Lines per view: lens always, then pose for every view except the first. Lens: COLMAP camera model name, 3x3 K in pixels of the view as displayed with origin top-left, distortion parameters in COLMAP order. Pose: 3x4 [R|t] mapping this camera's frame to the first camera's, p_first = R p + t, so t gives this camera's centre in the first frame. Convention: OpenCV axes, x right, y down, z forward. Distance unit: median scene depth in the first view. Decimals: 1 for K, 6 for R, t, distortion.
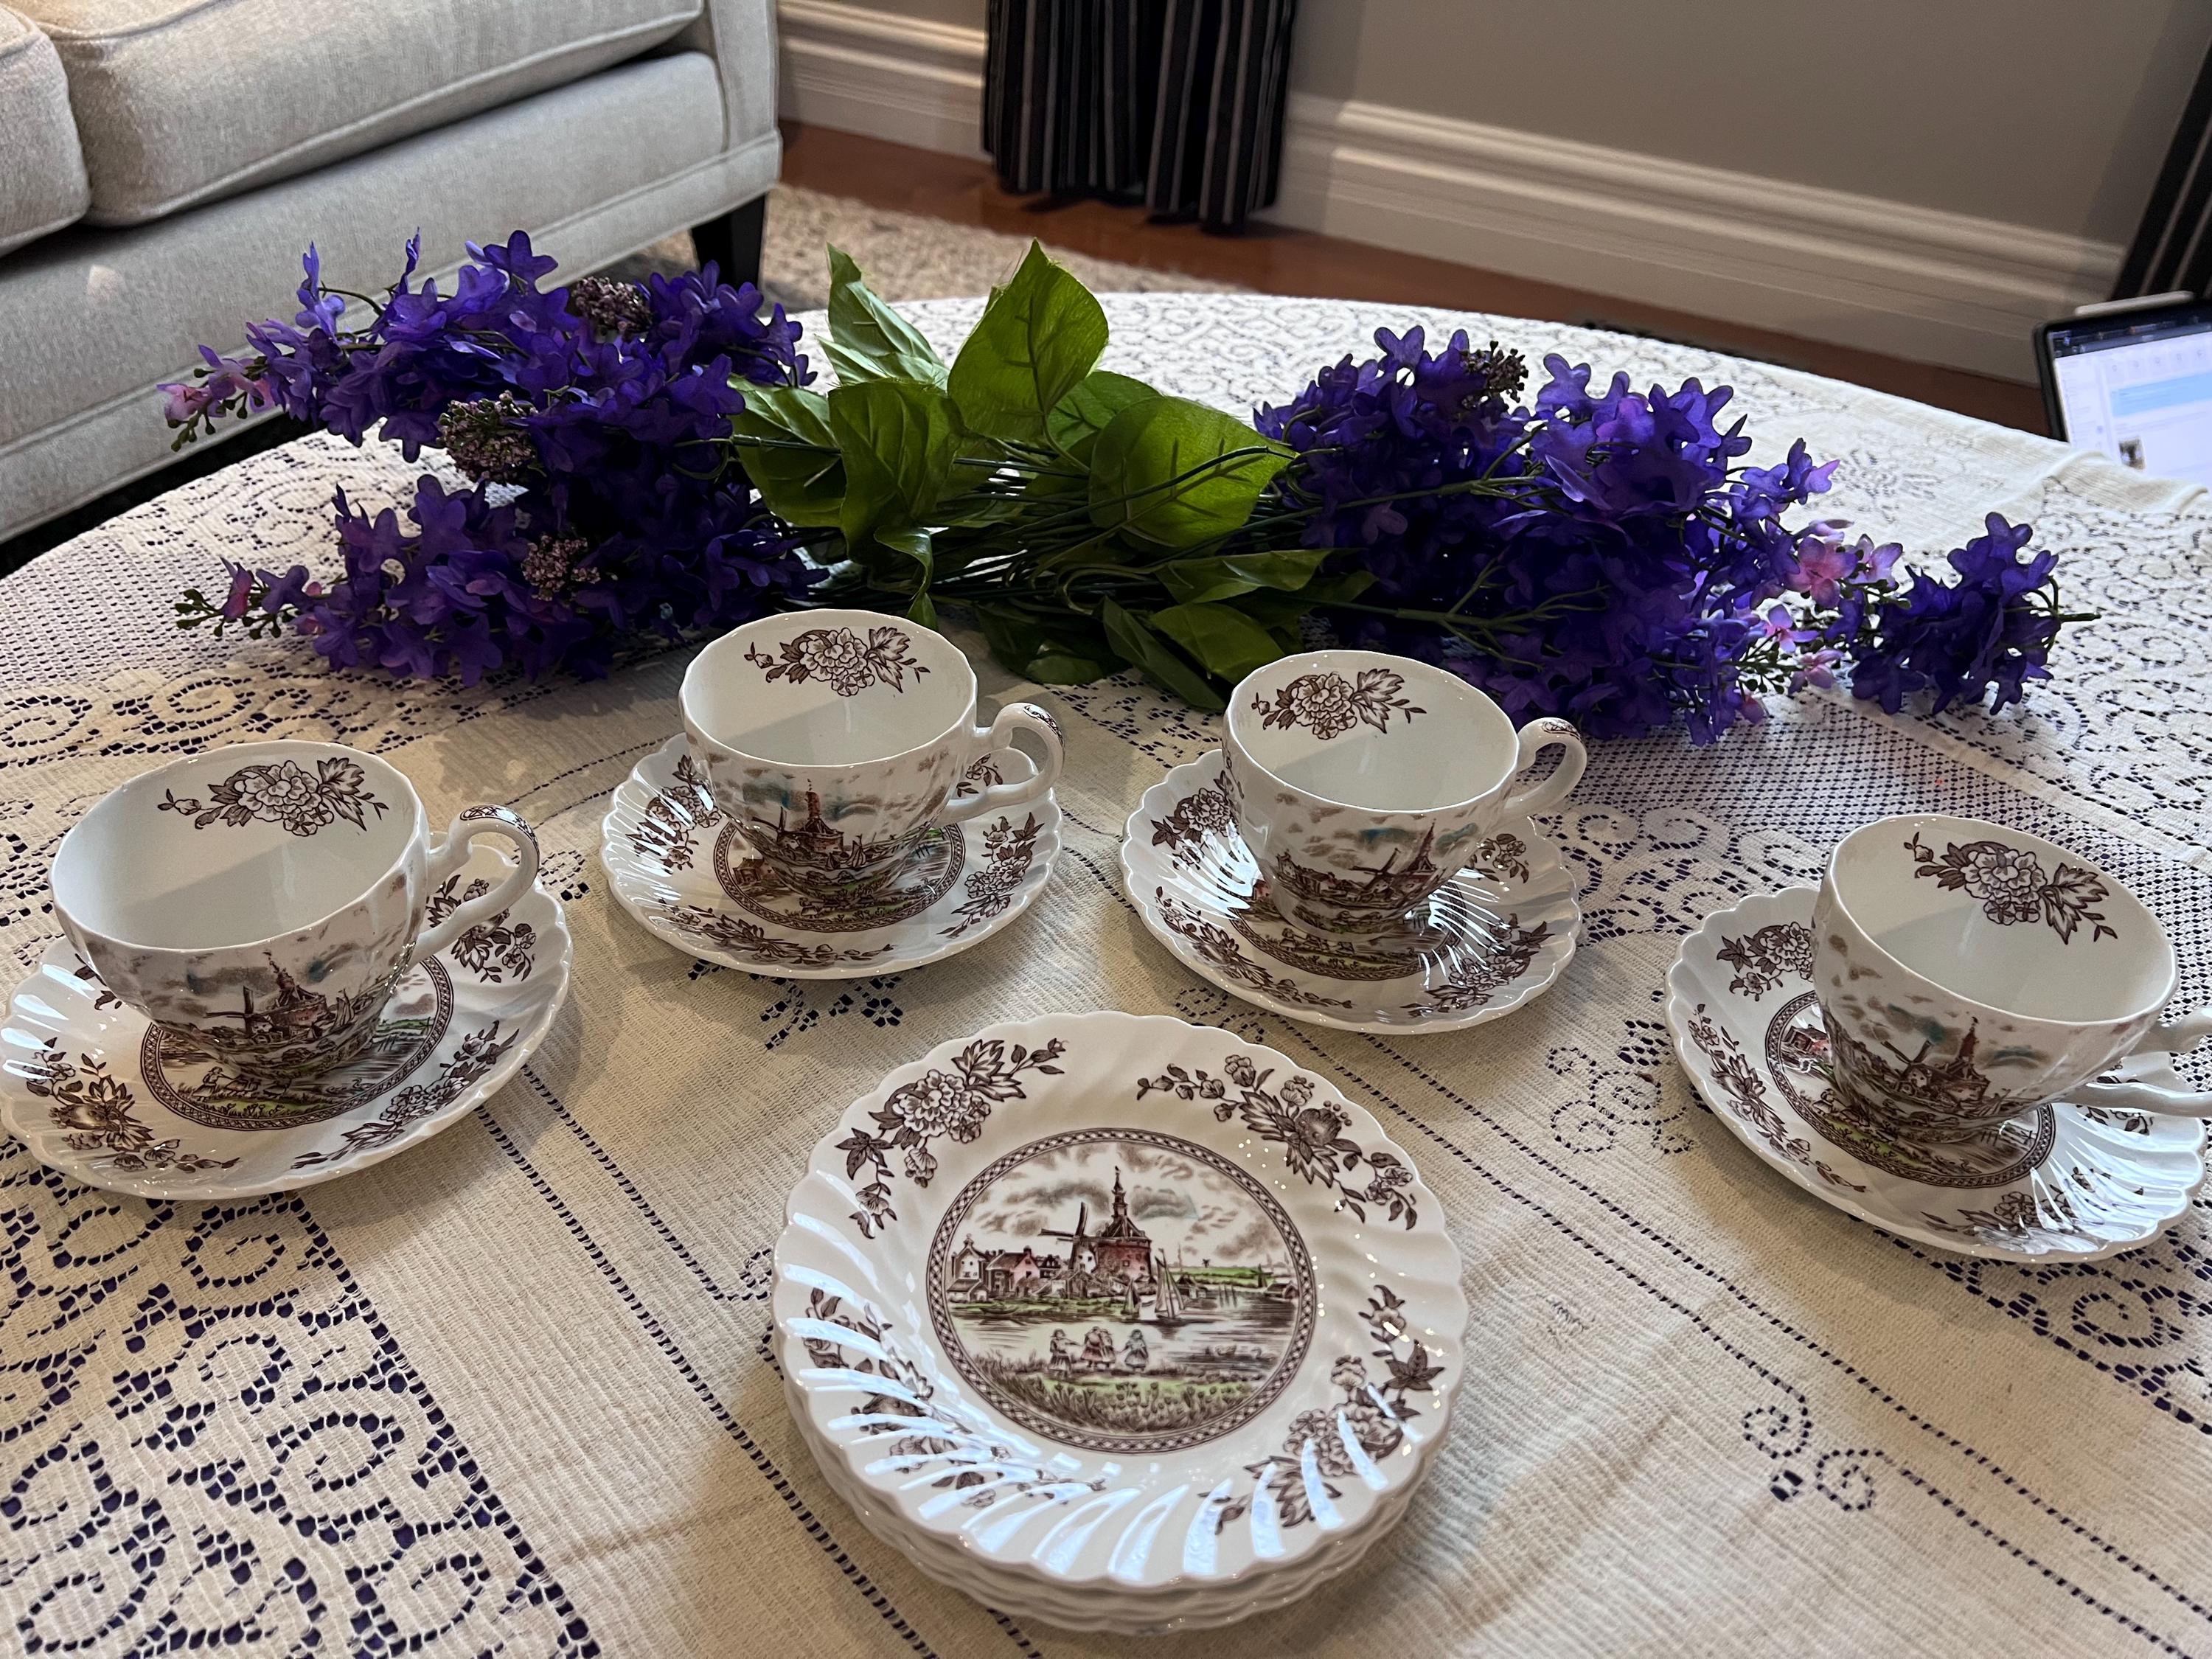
lens RADIAL K [[1728.7, 0, 1106.0], [0, 1728.7, 829.5], [0, 0, 1]] dist [0.062520, -0.080074]
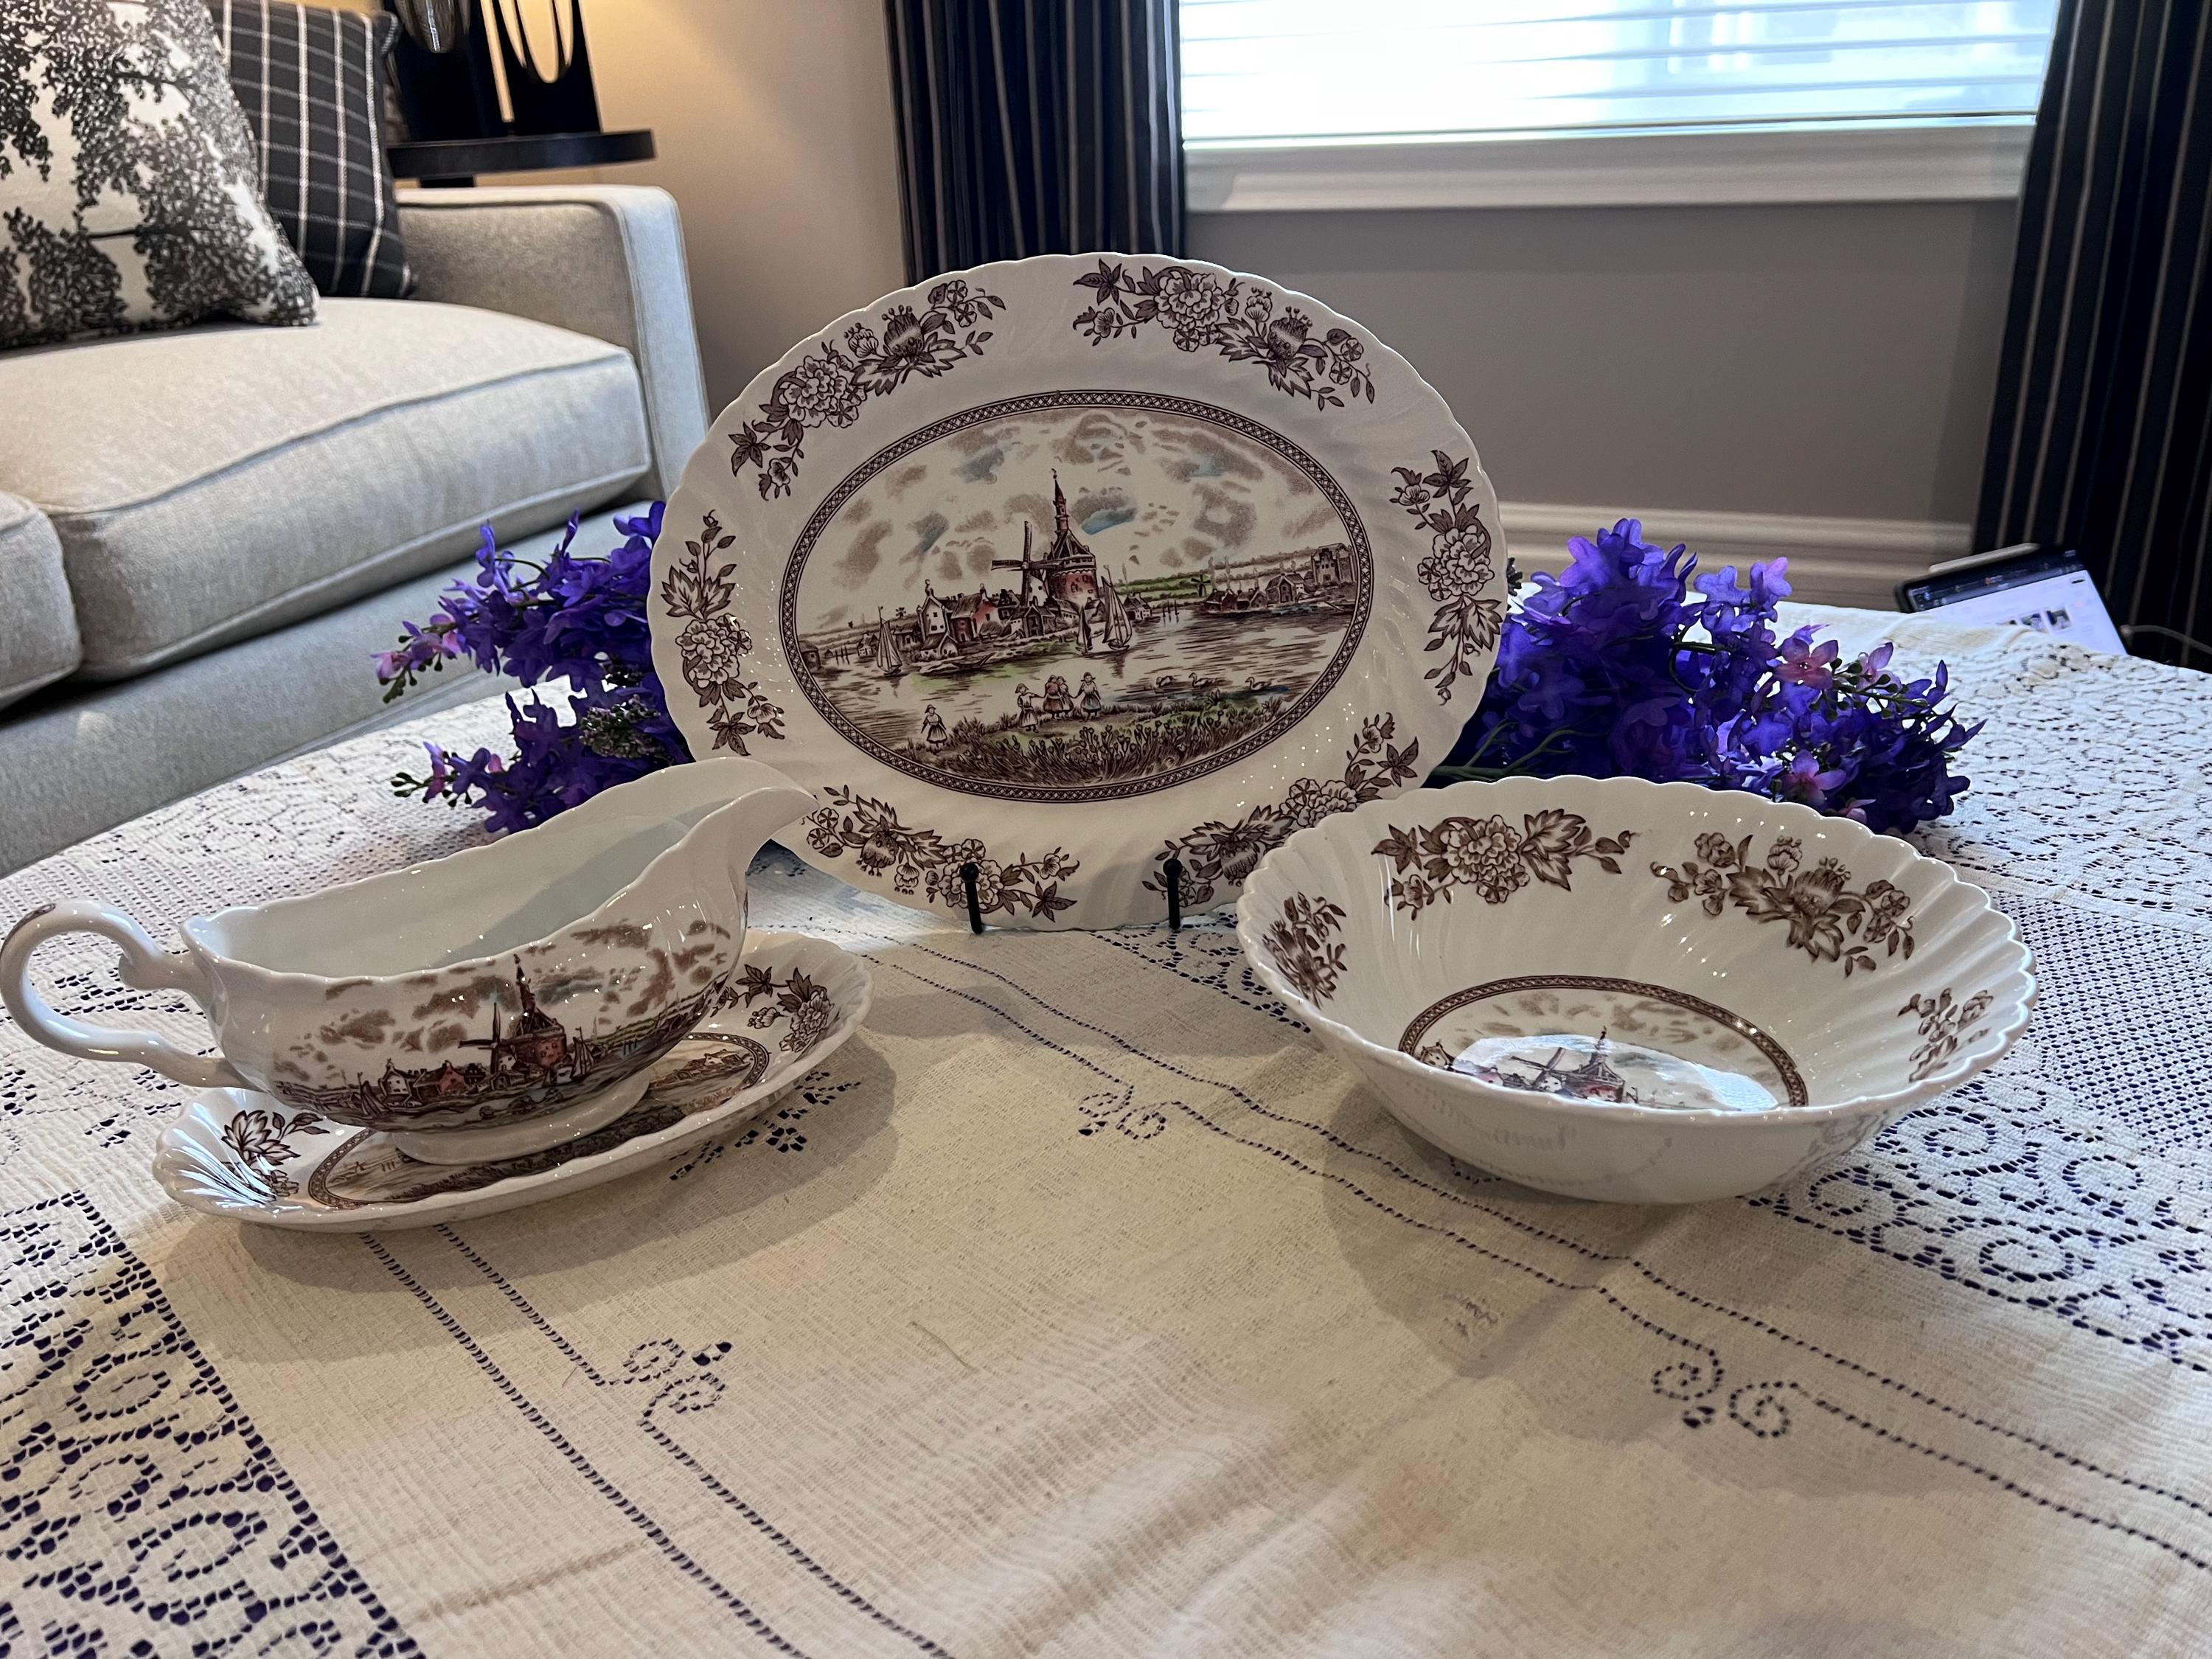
lens RADIAL K [[1712.7, 0, 1106.0], [0, 1712.7, 829.5], [0, 0, 1]] dist [0.067740, -0.081442]
pose [[0.993157, -0.116593, 0.006715, 0.085719], [0.114480, 0.960557, -0.253425, 0.235939], [0.023098, 0.252460, 0.967332, -0.016561]]
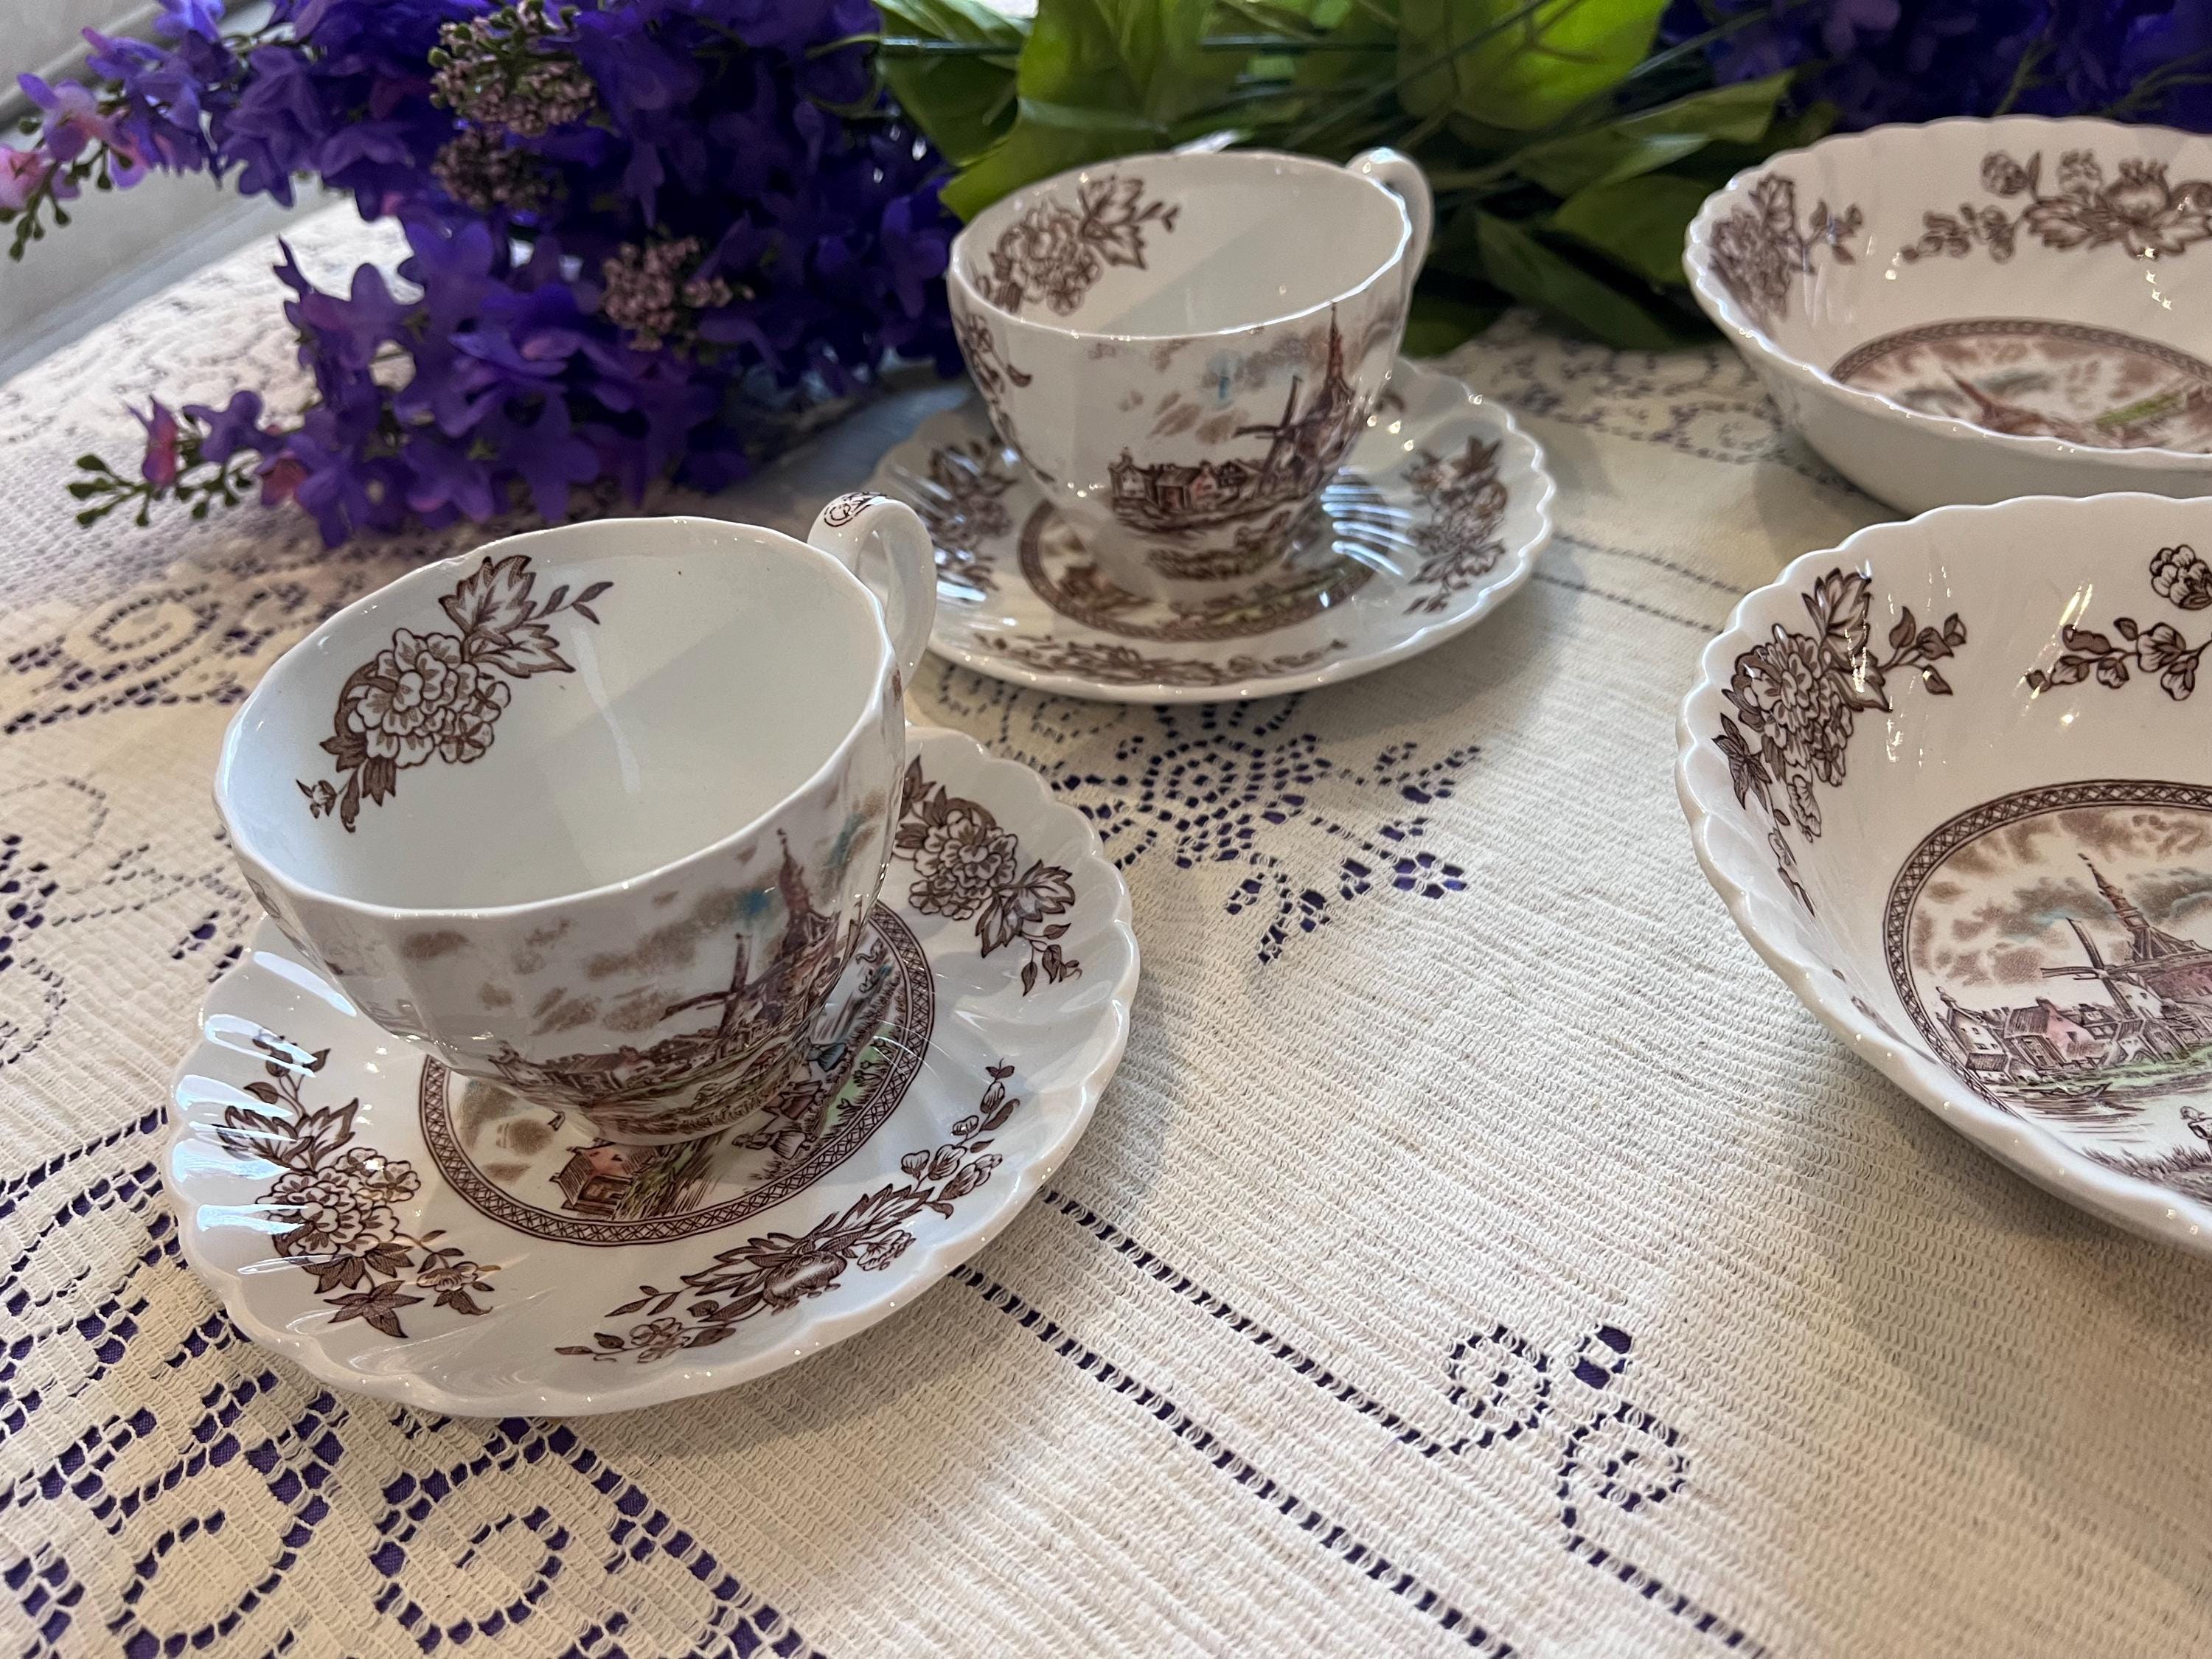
lens RADIAL K [[1732.1, 0, 1101.6], [0, 1732.1, 834.2], [0, 0, 1]] dist [0.056106, -0.086385]
pose [[0.979742, -0.199685, 0.015199, -0.269931], [0.198553, 0.978473, 0.056277, 0.043820], [-0.026110, -0.052119, 0.998300, 0.474906]]
